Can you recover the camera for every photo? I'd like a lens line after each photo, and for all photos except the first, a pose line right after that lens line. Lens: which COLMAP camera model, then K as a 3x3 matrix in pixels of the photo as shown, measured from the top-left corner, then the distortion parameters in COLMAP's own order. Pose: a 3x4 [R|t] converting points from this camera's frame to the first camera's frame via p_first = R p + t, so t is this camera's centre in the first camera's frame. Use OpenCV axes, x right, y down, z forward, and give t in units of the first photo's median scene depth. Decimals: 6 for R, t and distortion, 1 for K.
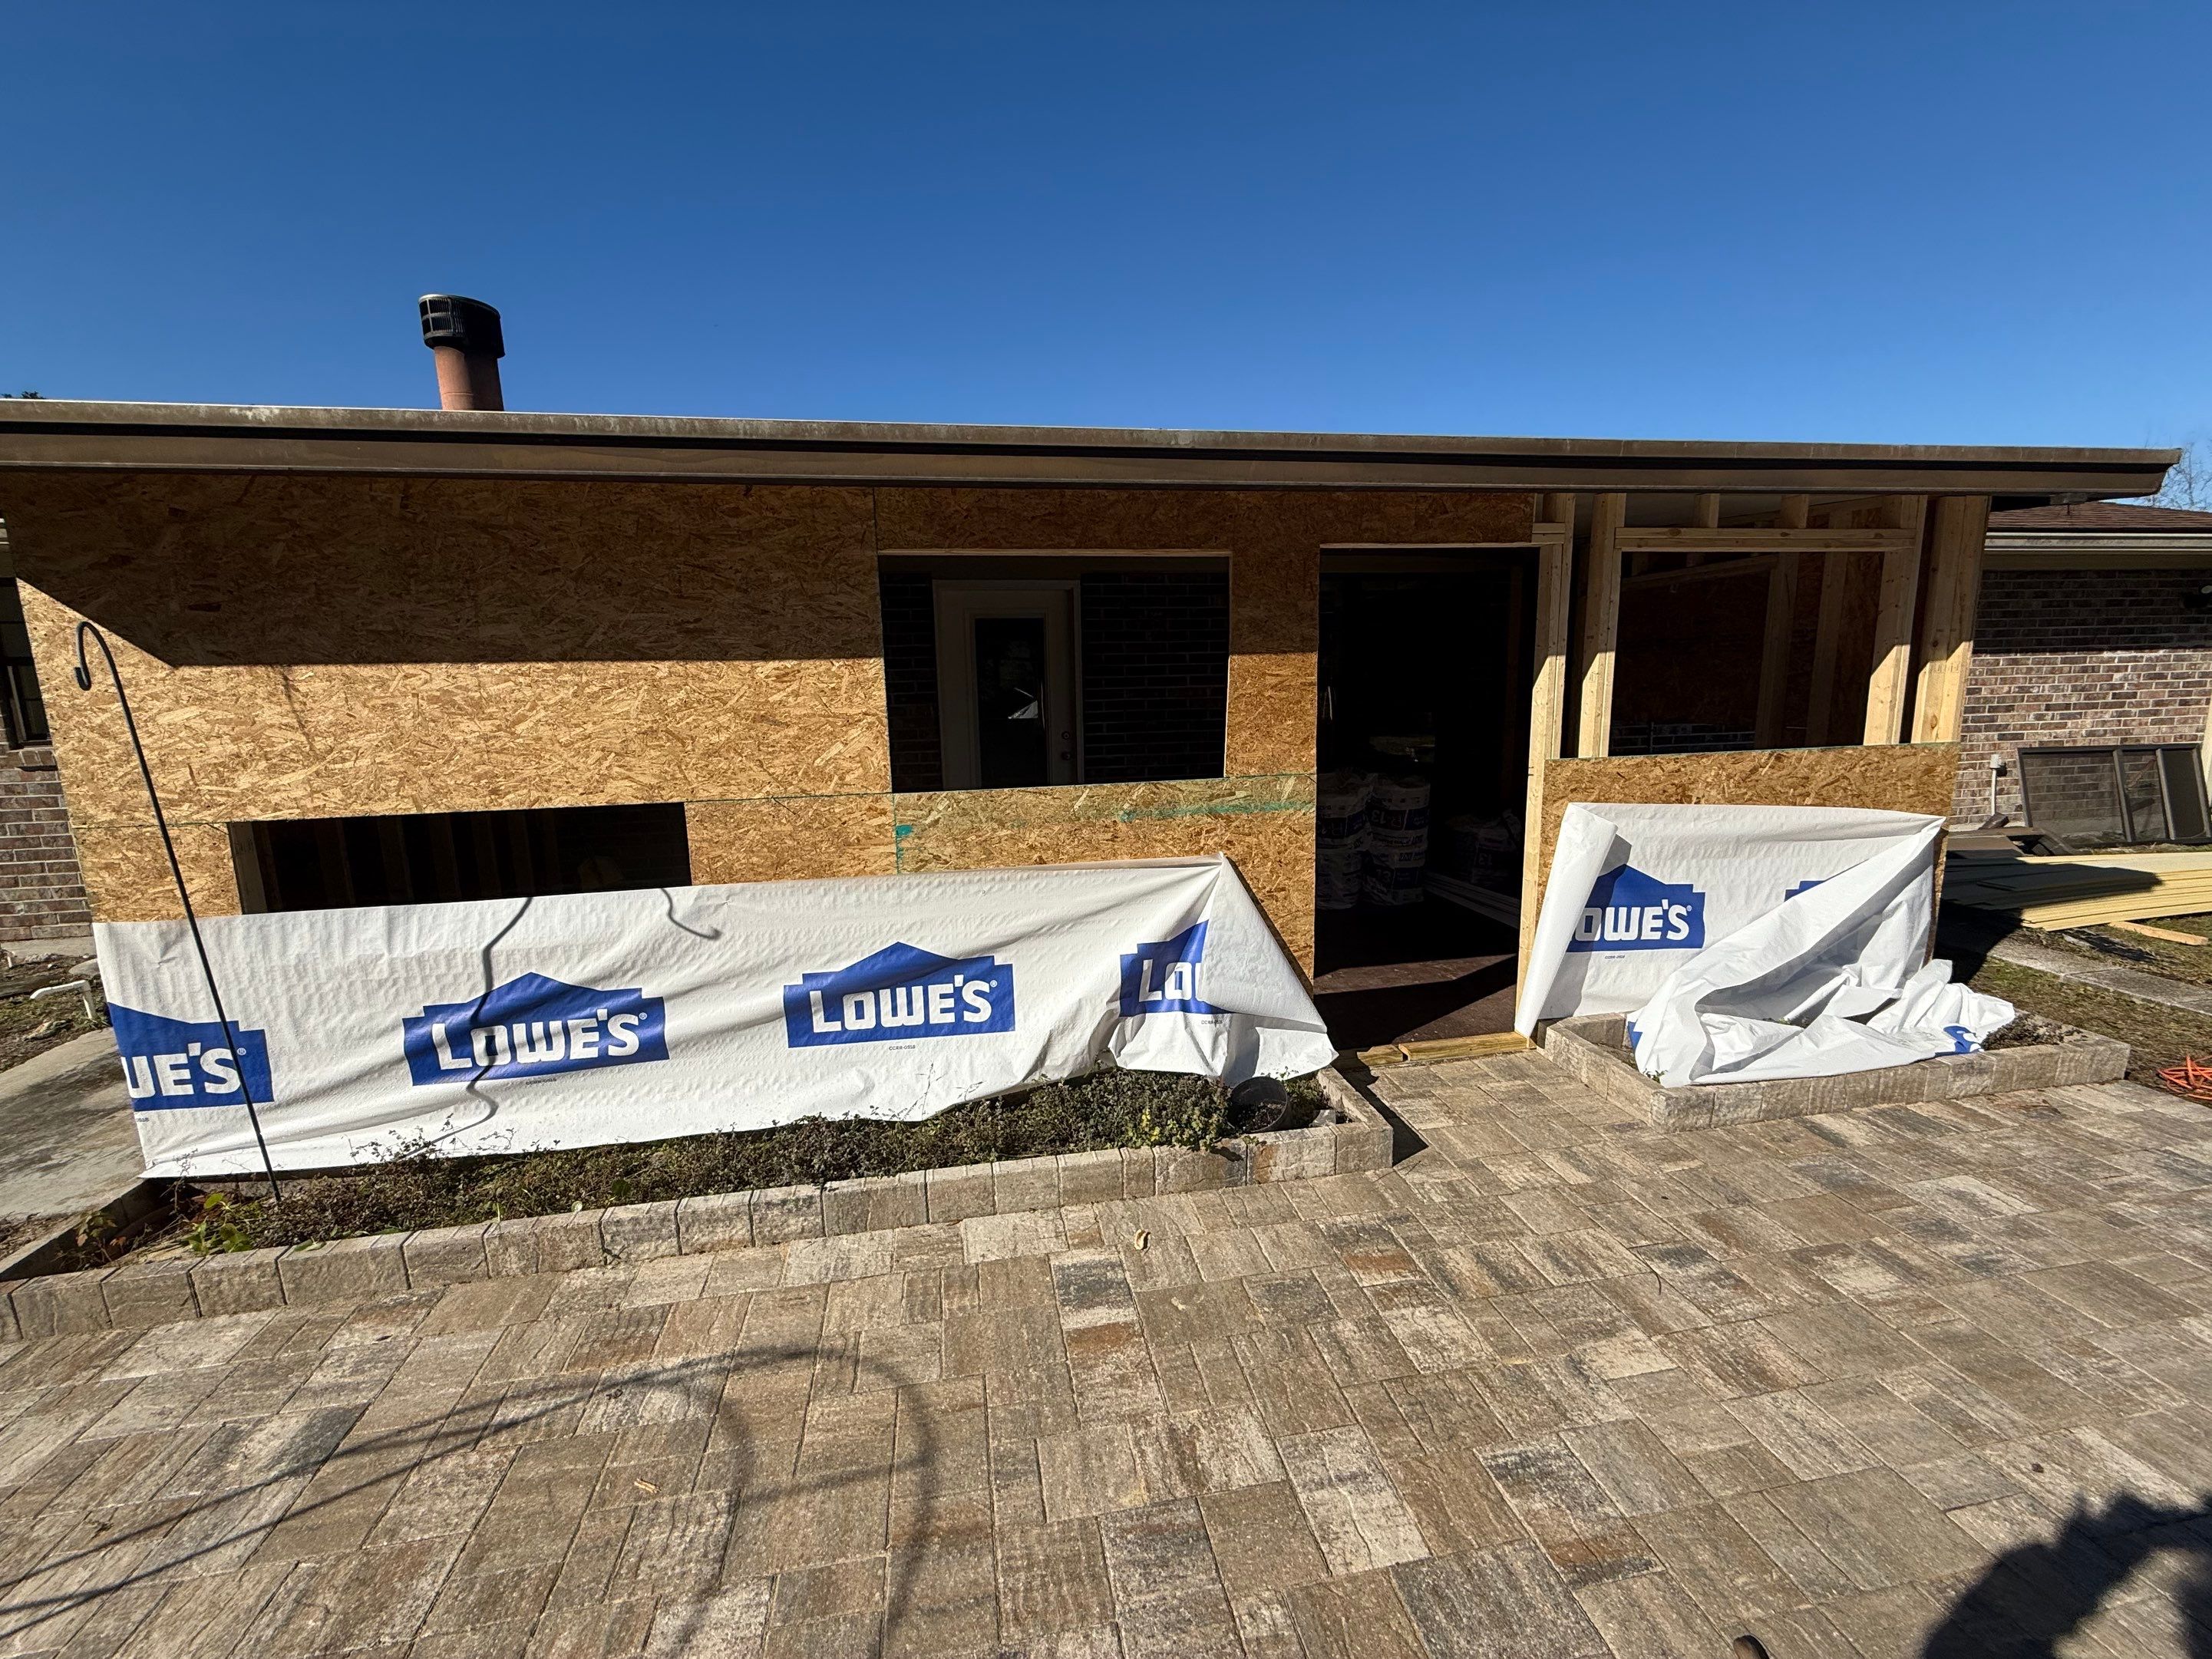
lens RADIAL K [[875.3, 0, 1089.1], [0, 875.3, 831.8], [0, 0, 1]] dist [0.000073, -0.000232]
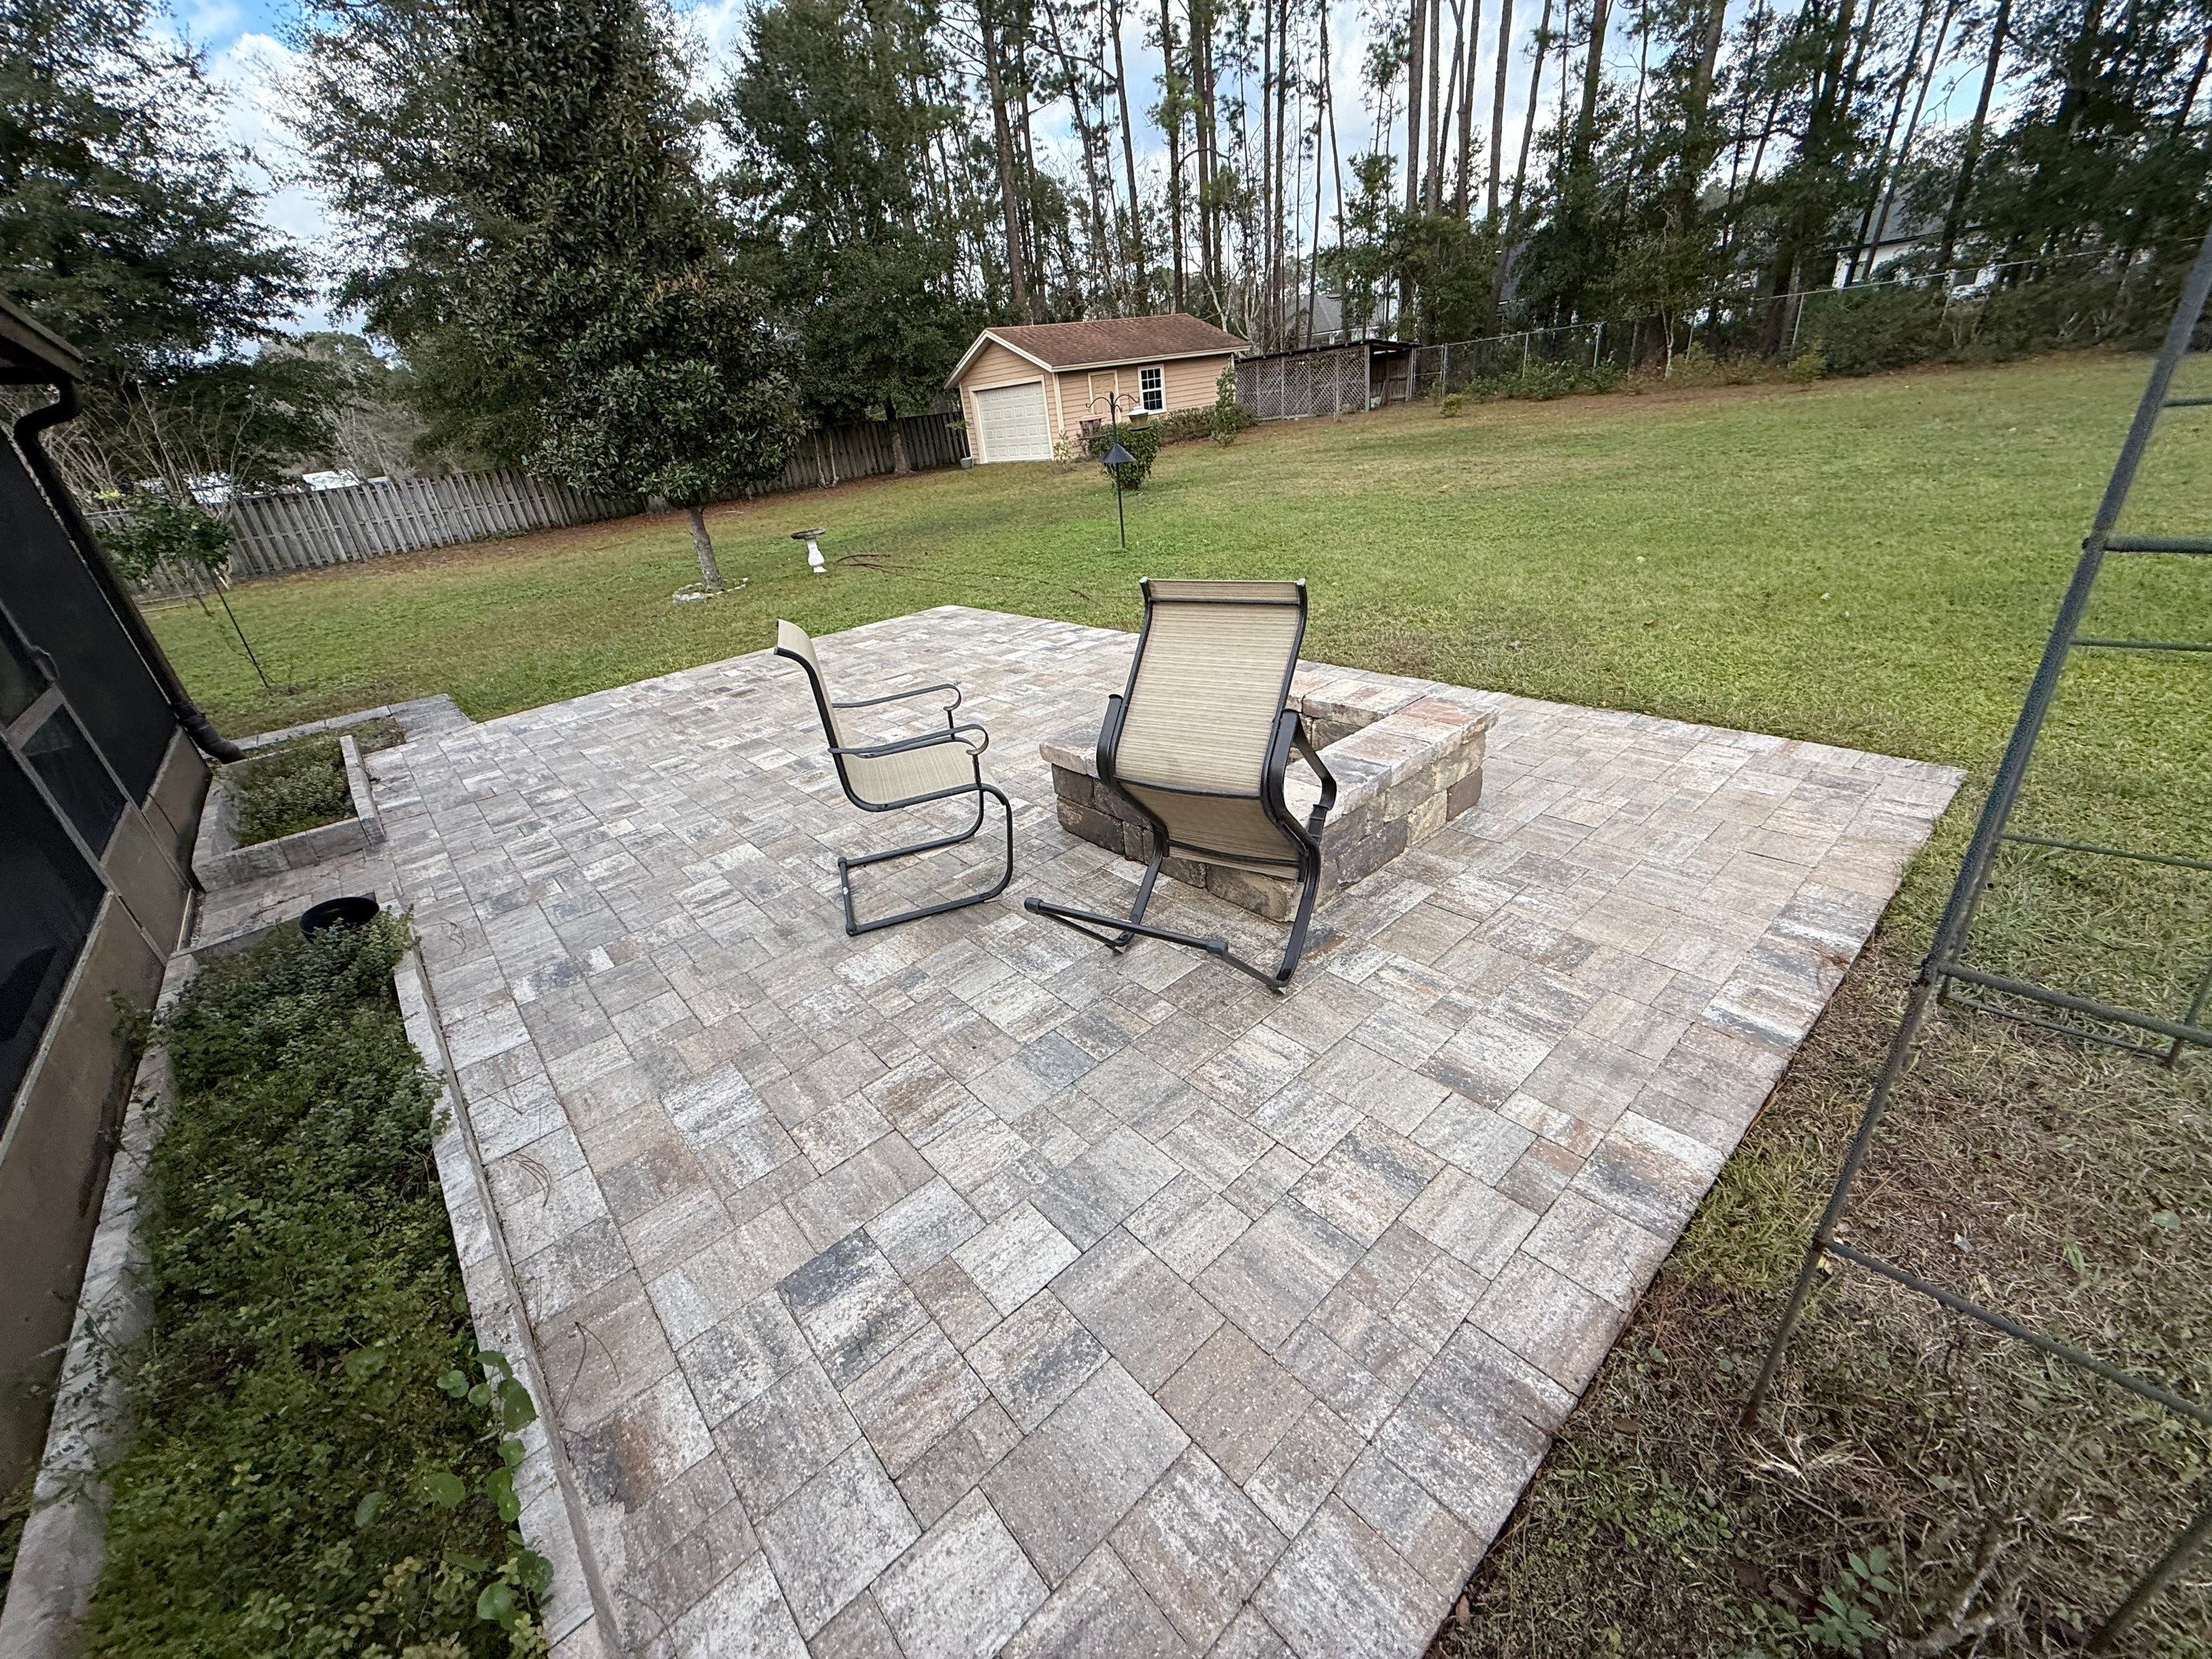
lens RADIAL K [[875.3, 0, 1089.1], [0, 875.3, 831.8], [0, 0, 1]] dist [0.000073, -0.000232]
pose [[-0.509410, -0.309709, 0.802858, -1.349877], [0.265994, 0.830625, 0.489193, -0.069530], [-0.818381, 0.462755, -0.340748, 0.721596]]
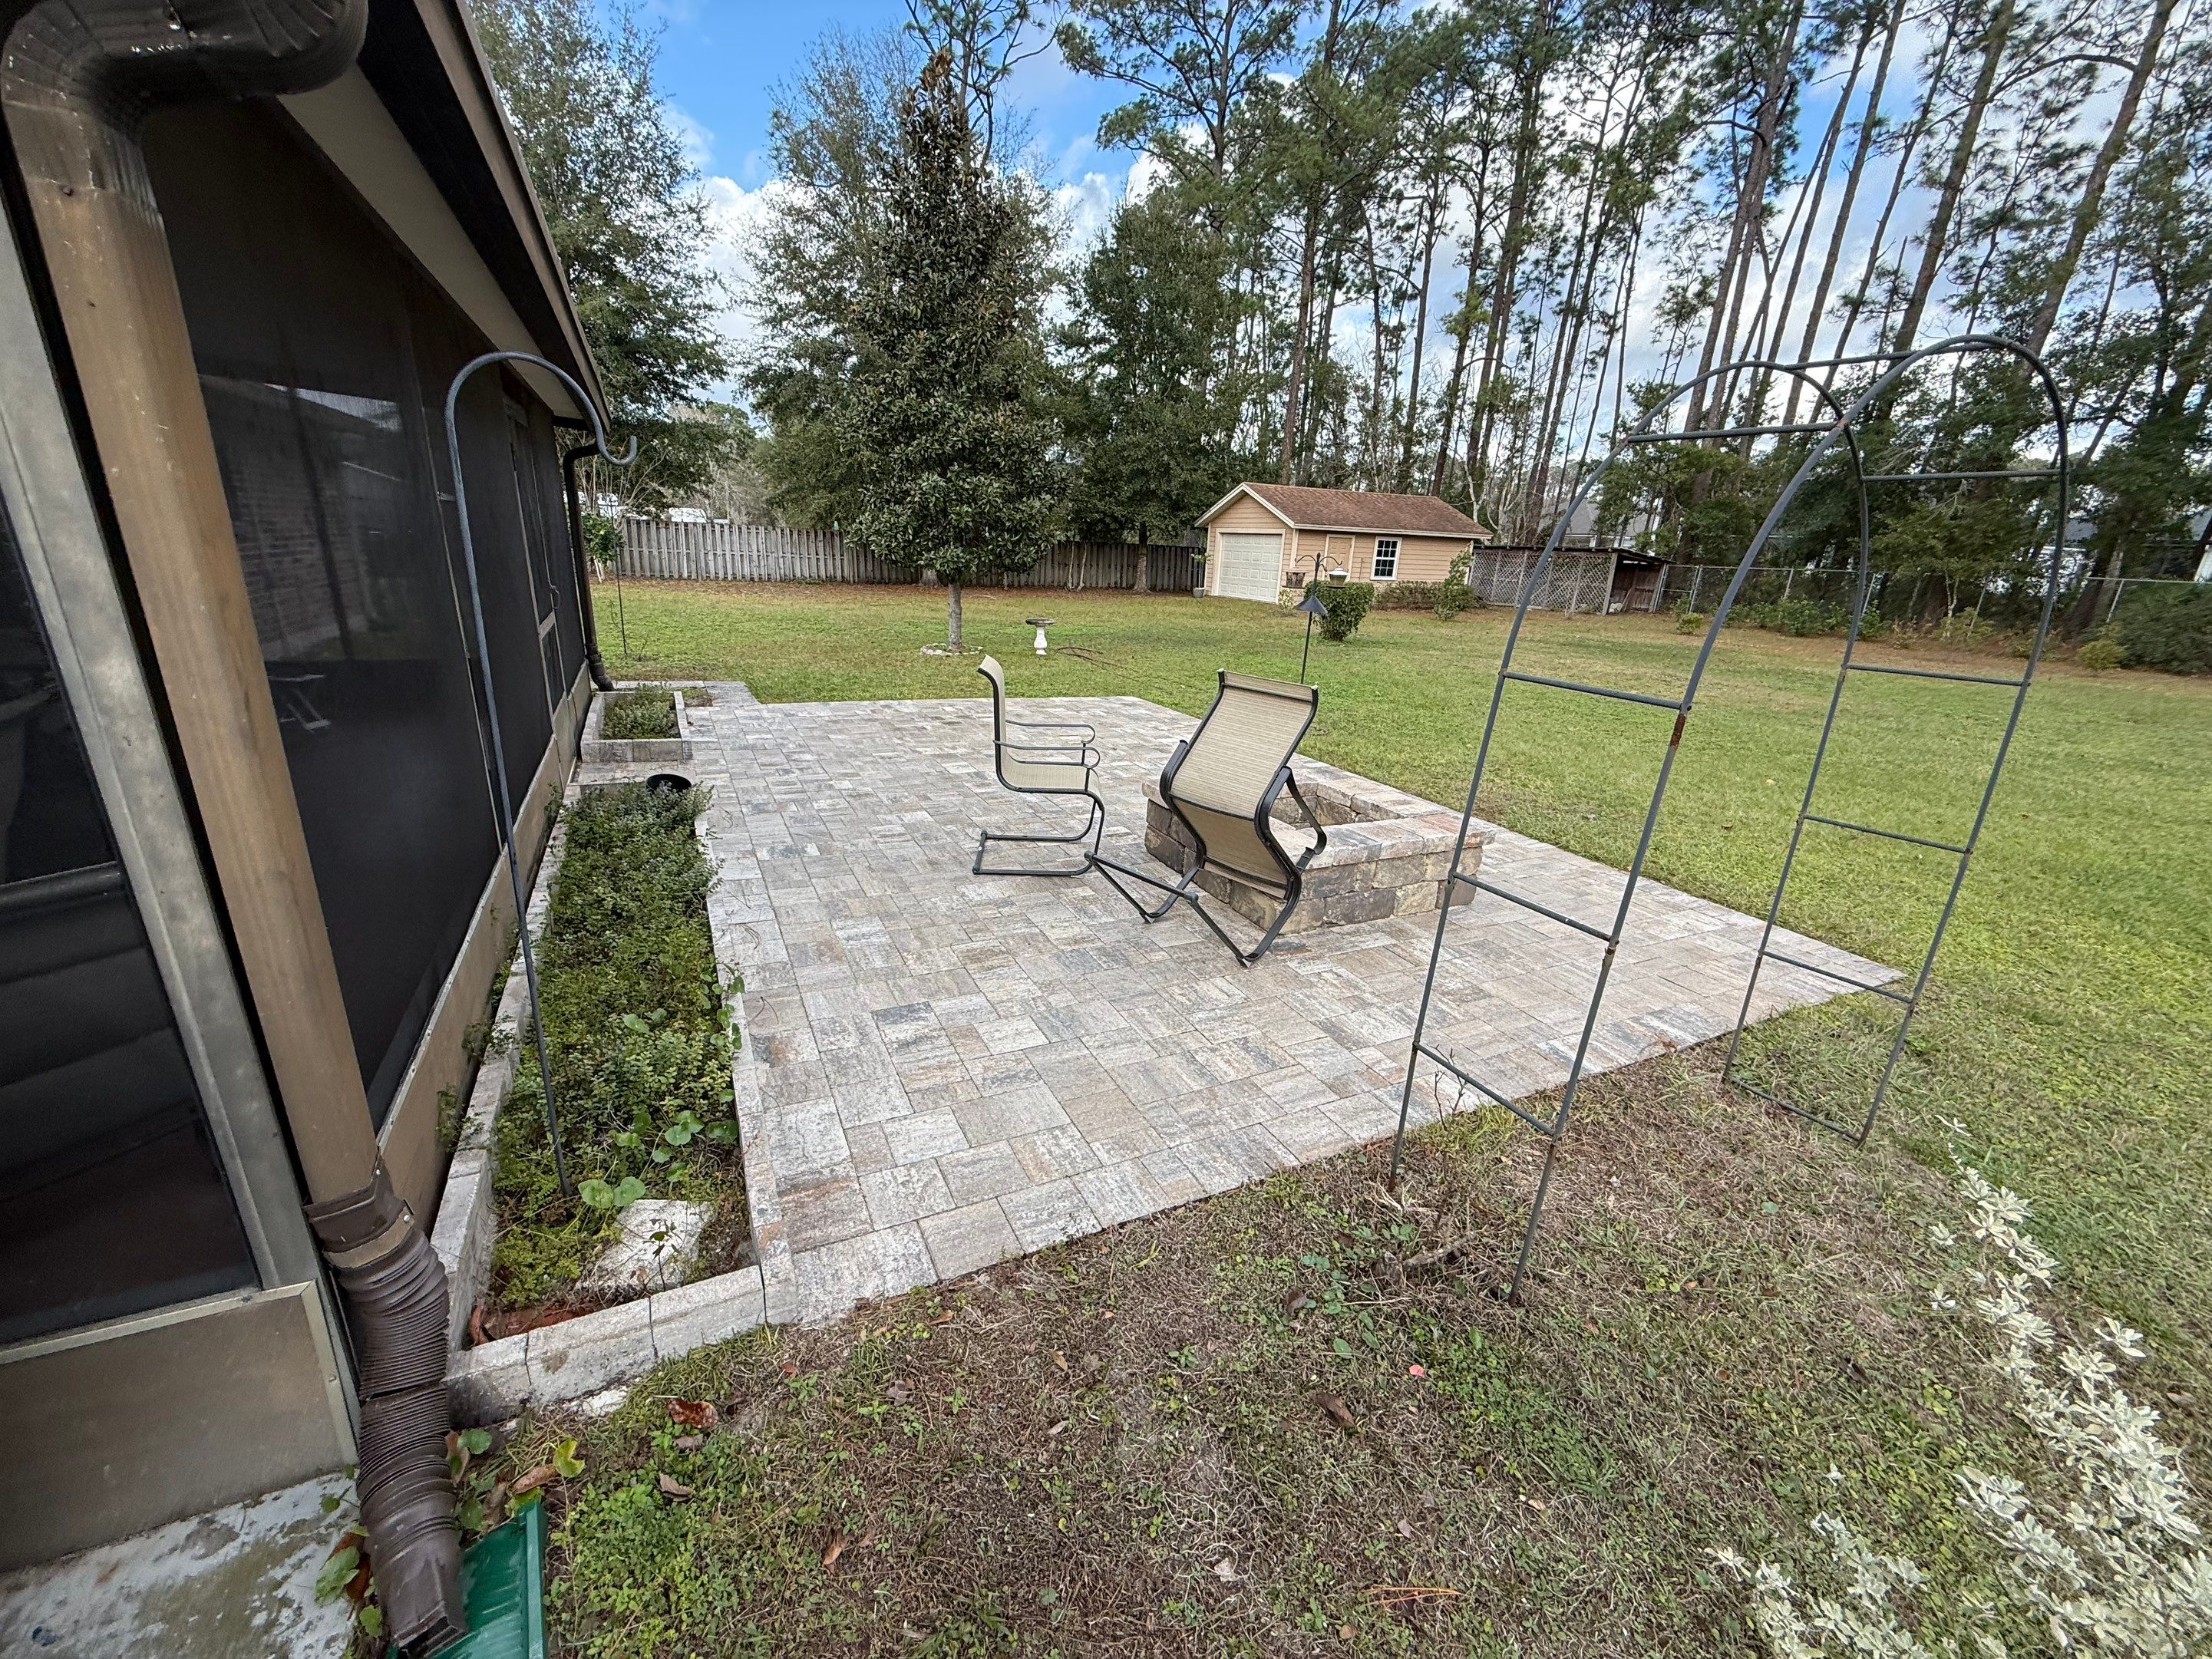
lens RADIAL K [[873.2, 0, 1089.6], [0, 873.2, 829.1], [0, 0, 1]] dist [-0.001580, -0.000417]
pose [[-0.270776, -0.289555, 0.918062, -1.898713], [0.124781, 0.935086, 0.331728, -0.068227], [-0.954521, 0.204381, -0.217068, 0.787598]]
